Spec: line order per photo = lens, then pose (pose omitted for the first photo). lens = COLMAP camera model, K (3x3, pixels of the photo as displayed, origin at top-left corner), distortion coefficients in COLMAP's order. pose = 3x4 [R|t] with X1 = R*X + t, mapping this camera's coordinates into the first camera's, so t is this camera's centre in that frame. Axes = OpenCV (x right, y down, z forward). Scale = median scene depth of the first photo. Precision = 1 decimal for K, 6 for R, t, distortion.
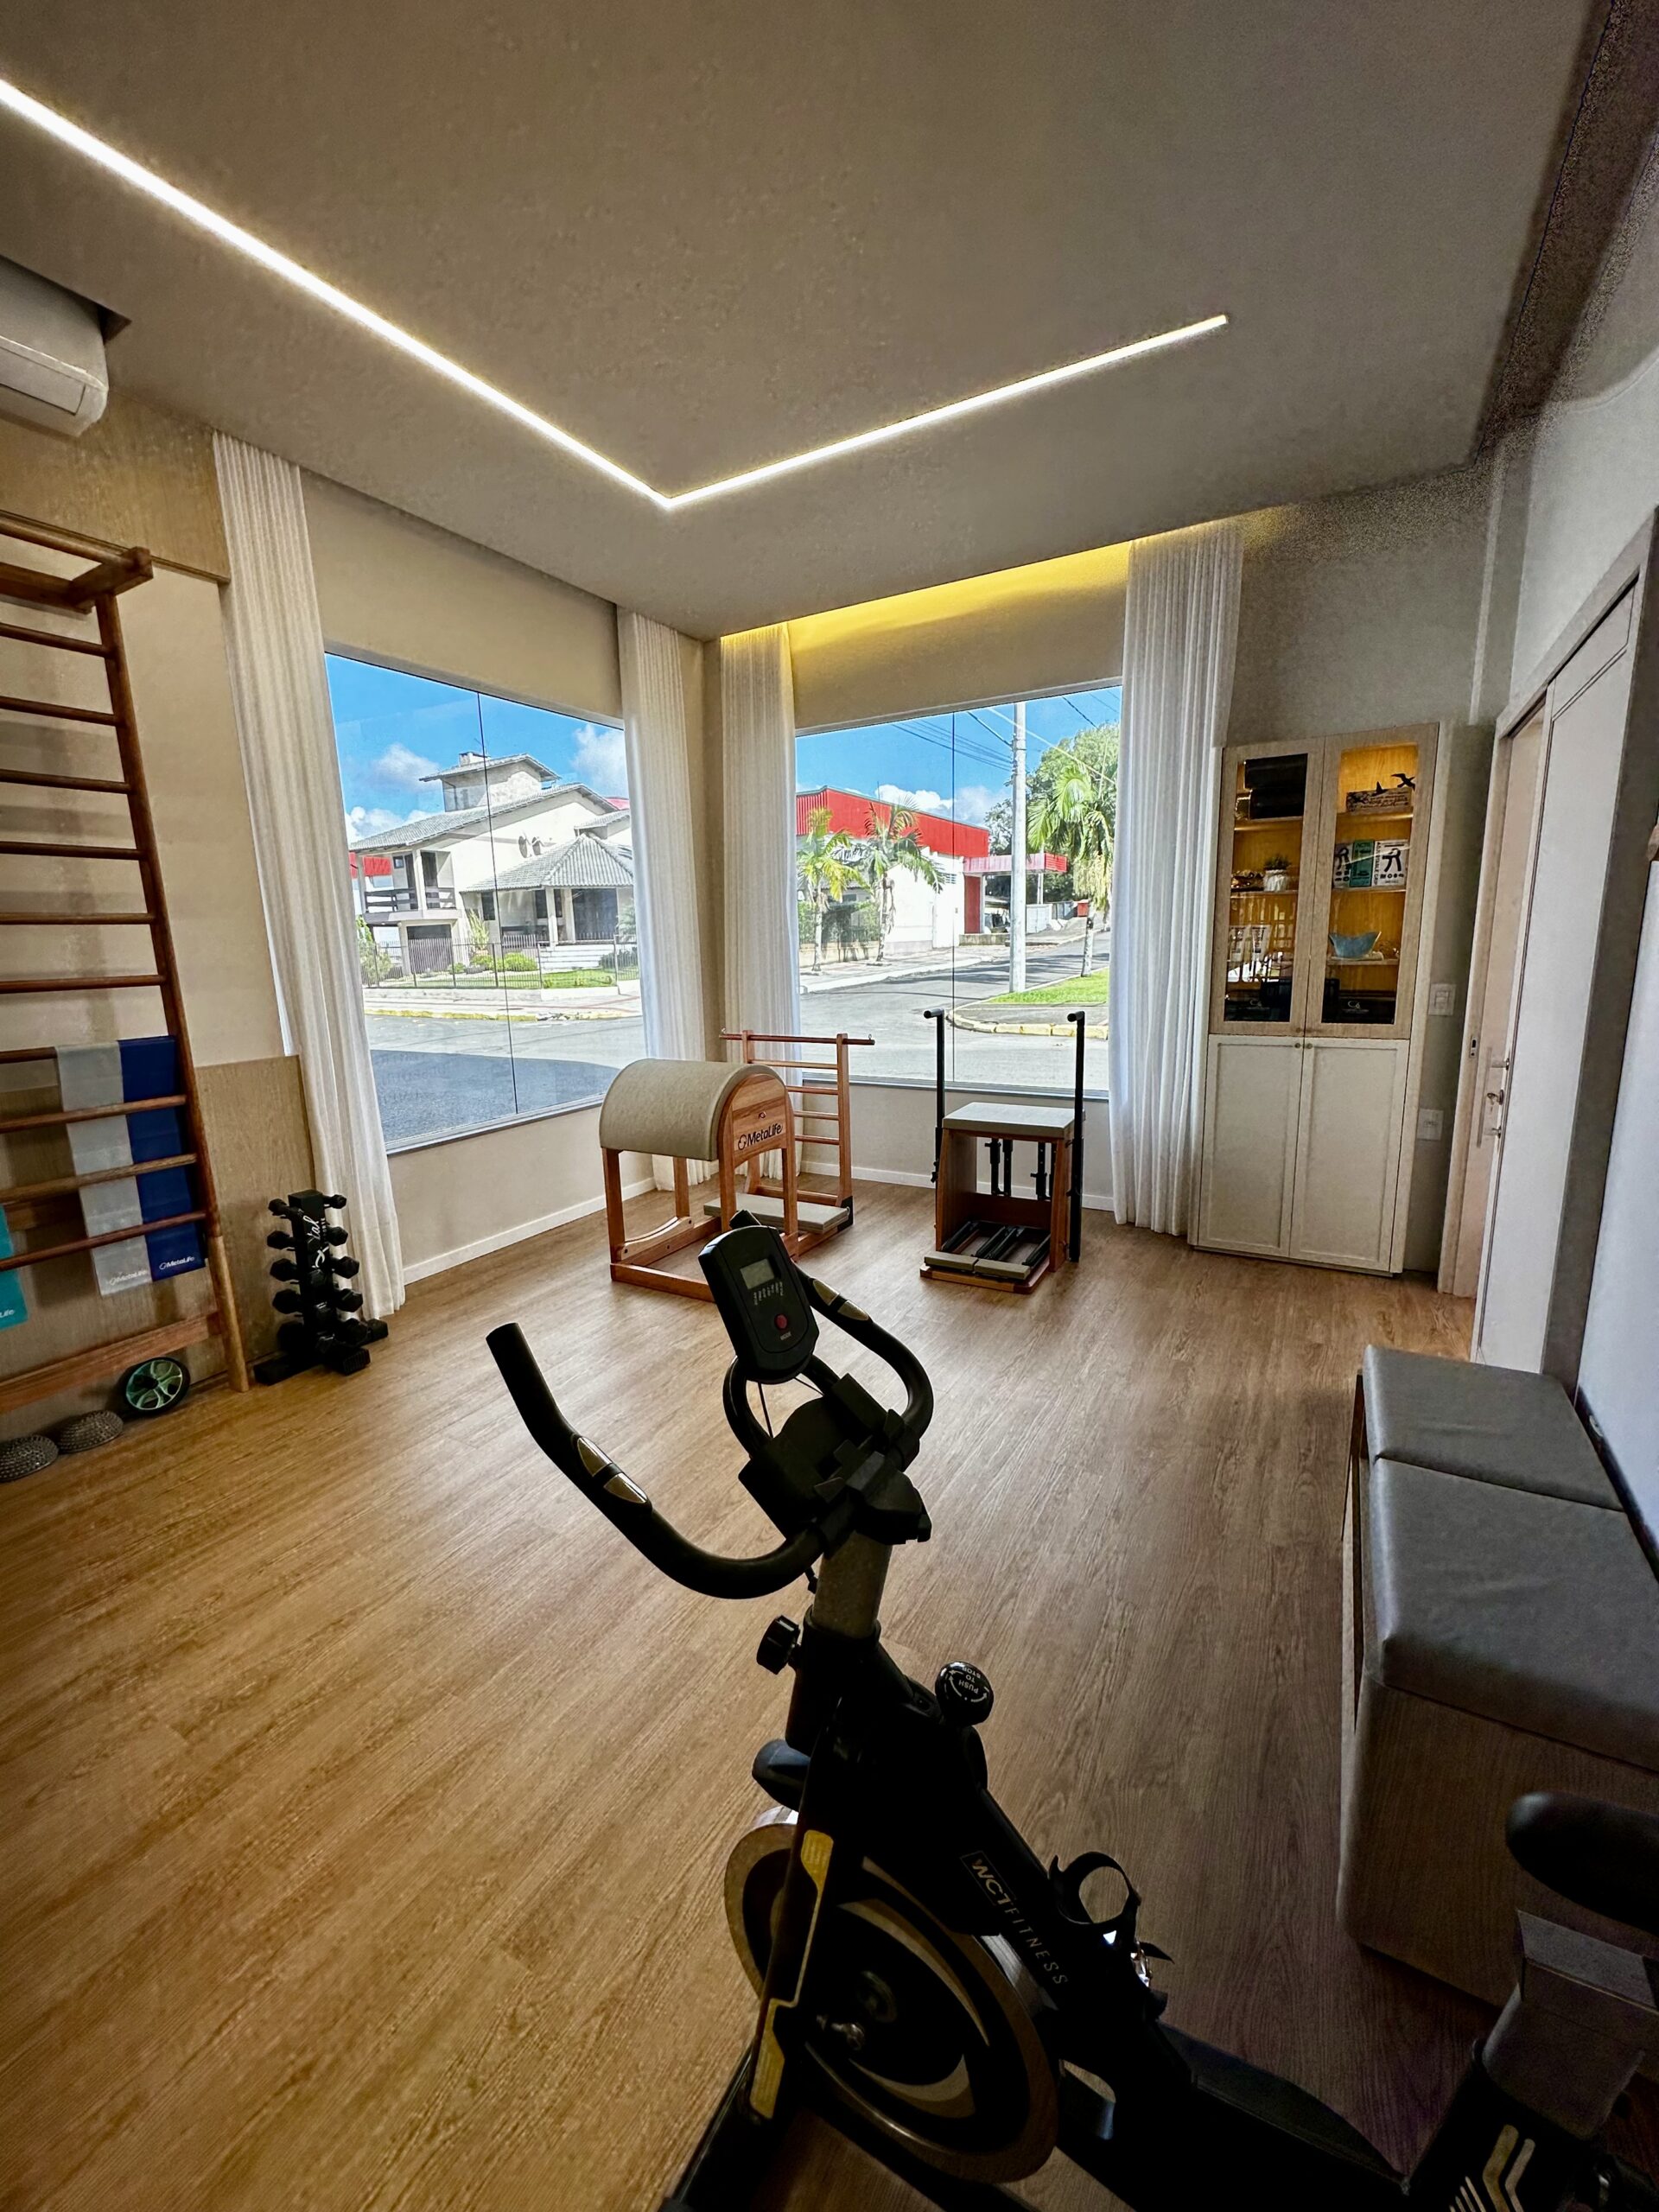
lens RADIAL K [[900.2, 0, 829.5], [0, 900.2, 1106.0], [0, 0, 1]] dist [0.000436, 0.000051]
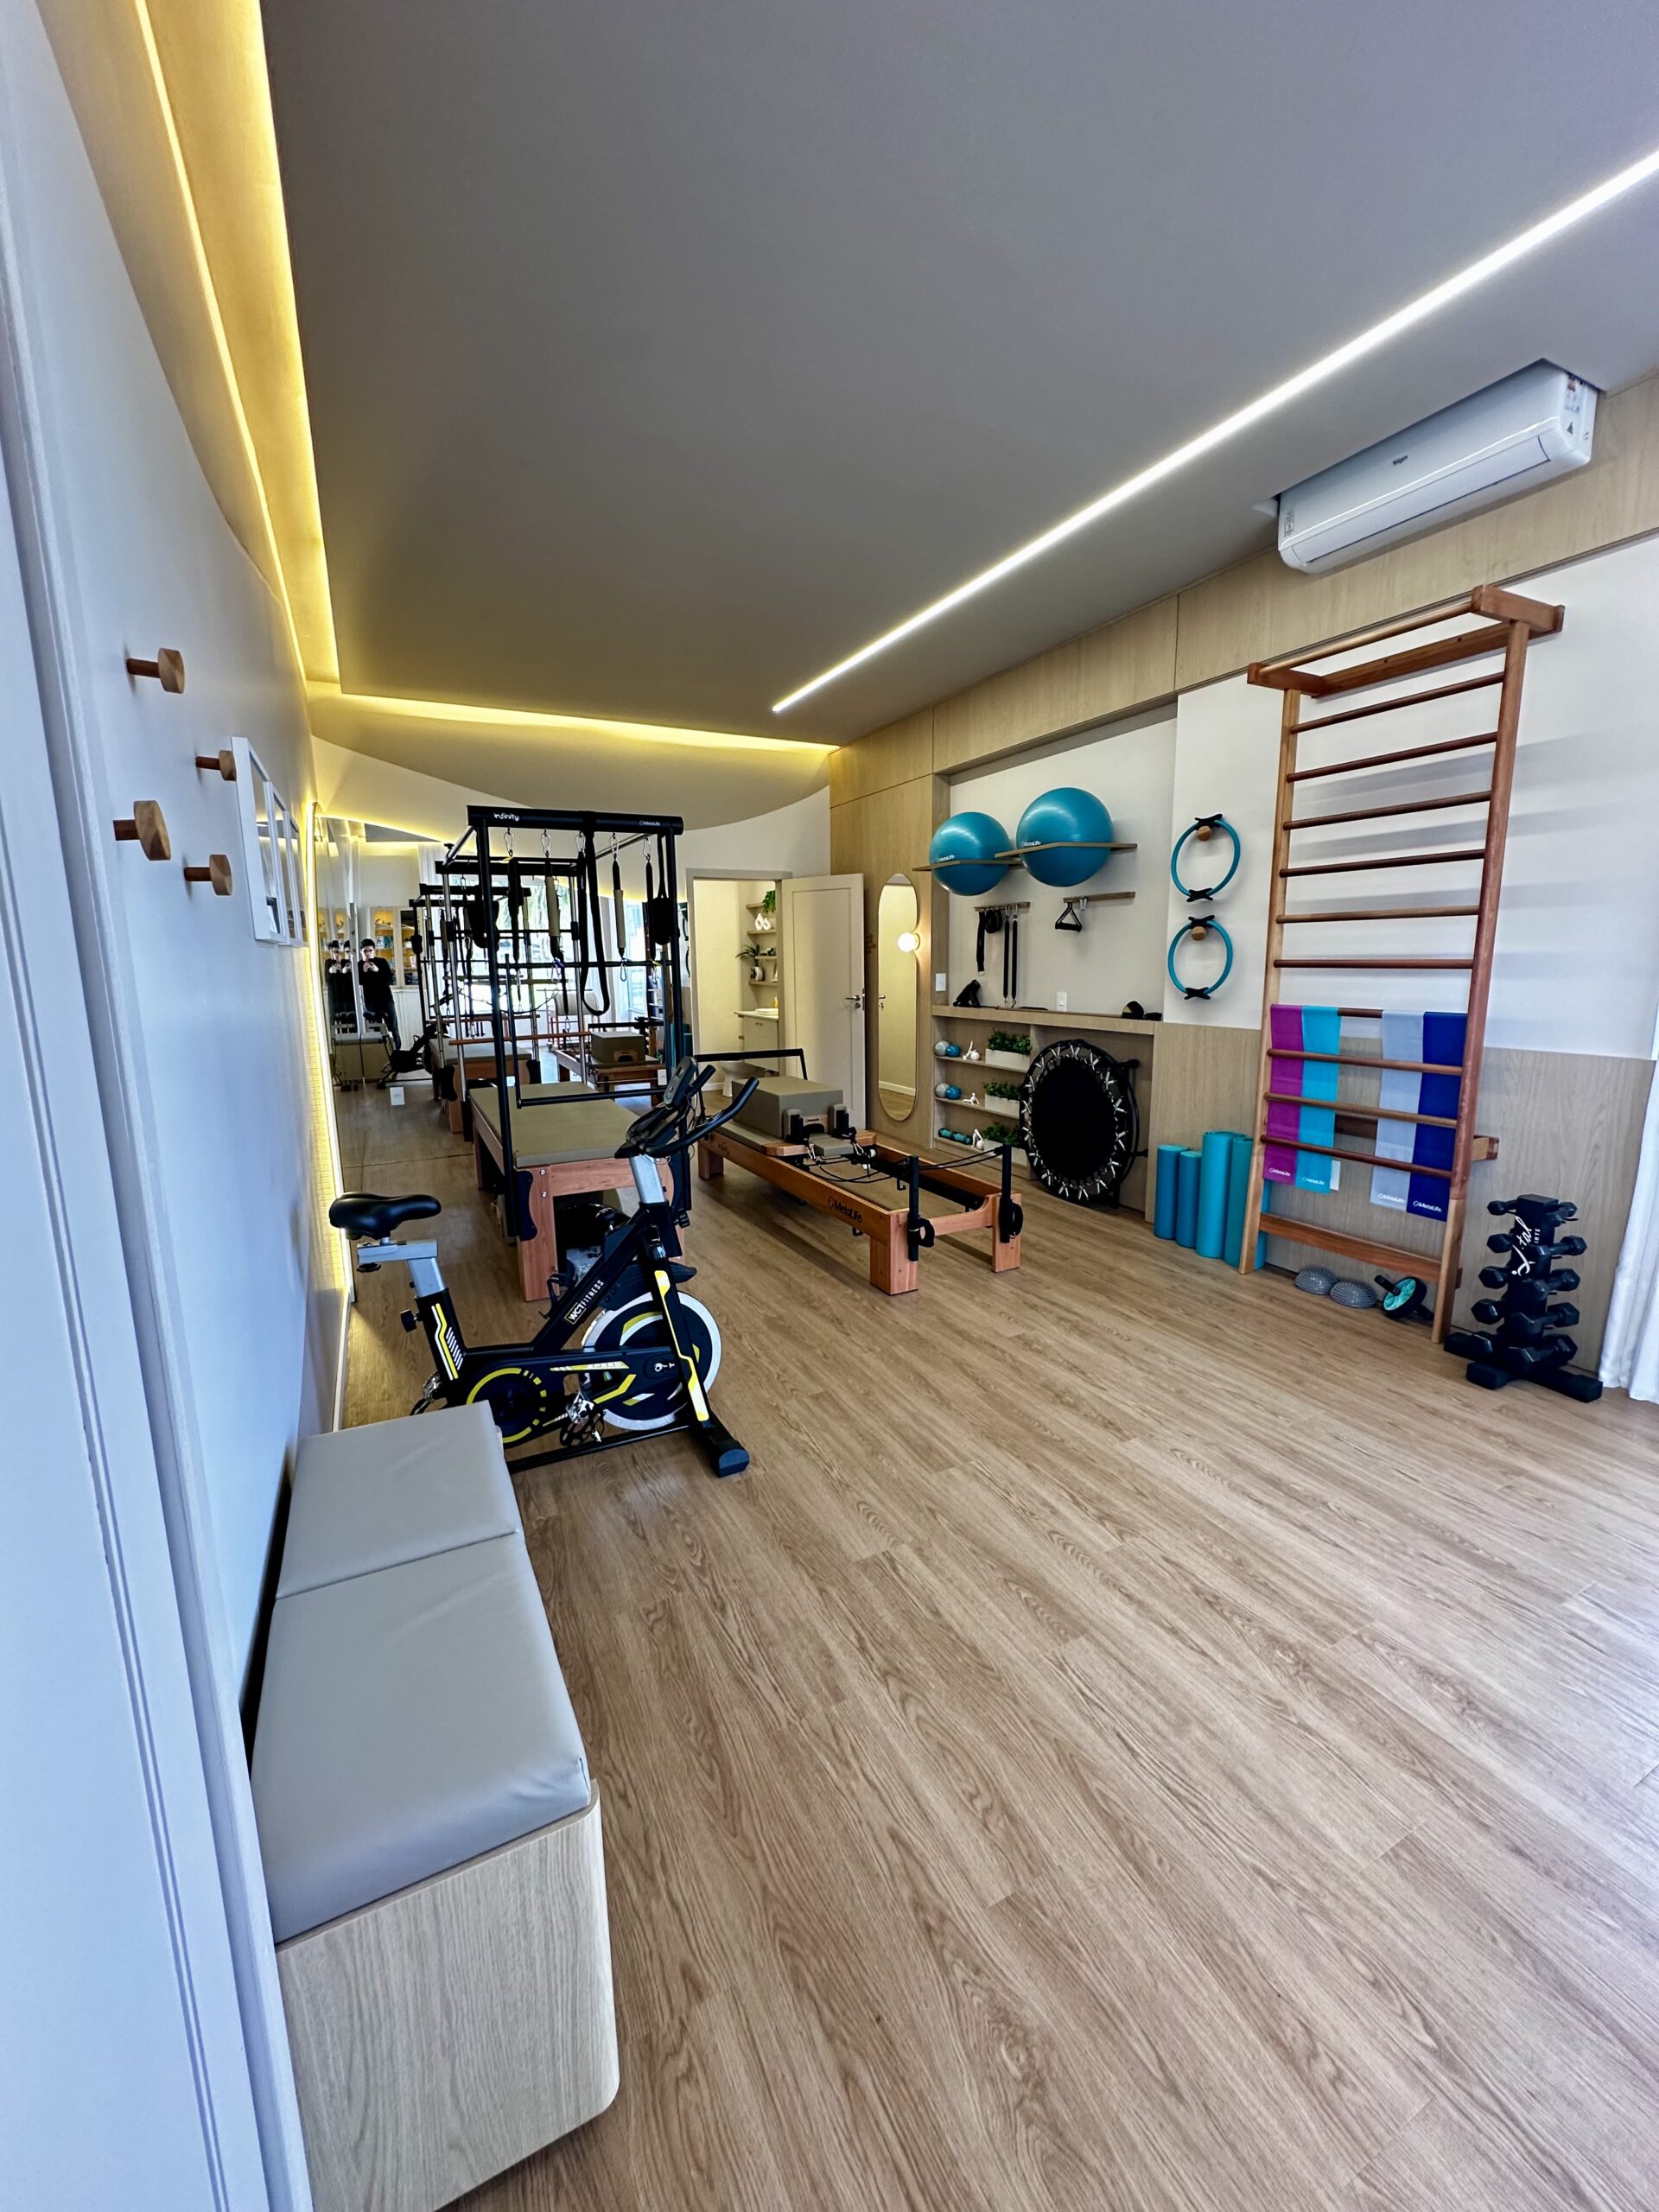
lens RADIAL K [[900.2, 0, 829.5], [0, 900.2, 1106.0], [0, 0, 1]] dist [0.000436, 0.000051]
pose [[-0.553626, 0.176840, -0.813772, 0.646607], [-0.130446, 0.946715, 0.294474, -0.196946], [0.822485, 0.269182, -0.501058, 0.936511]]
